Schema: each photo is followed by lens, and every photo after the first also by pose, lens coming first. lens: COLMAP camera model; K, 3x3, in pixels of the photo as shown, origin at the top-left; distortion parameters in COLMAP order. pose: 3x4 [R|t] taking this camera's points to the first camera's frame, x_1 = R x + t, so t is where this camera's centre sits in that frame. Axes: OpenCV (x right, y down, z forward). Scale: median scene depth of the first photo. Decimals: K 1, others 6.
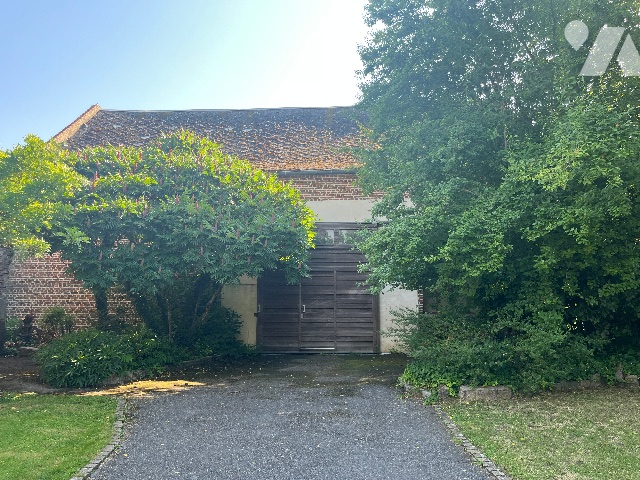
lens RADIAL K [[488.8, 0, 320.0], [0, 488.8, 240.0], [0, 0, 1]] dist [0.095734, -0.129888]
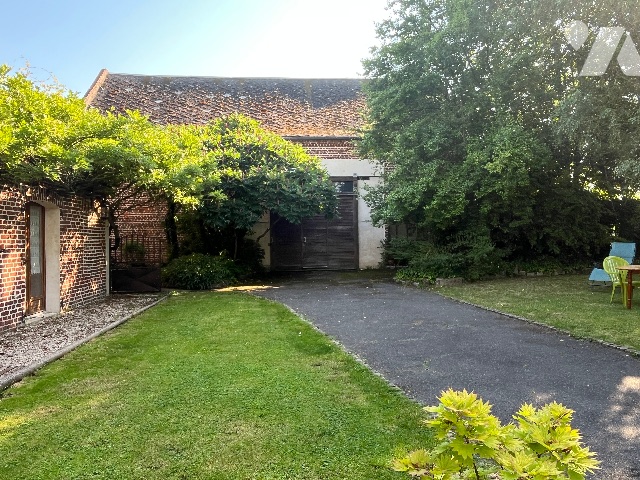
lens RADIAL K [[470.1, 0, 320.0], [0, 470.1, 240.0], [0, 0, 1]] dist [-0.004132, 0.000864]
pose [[0.986132, -0.019448, 0.164817, -0.405907], [-0.002731, 0.991074, 0.133285, -0.067601], [-0.165938, -0.131887, 0.977277, -0.570605]]
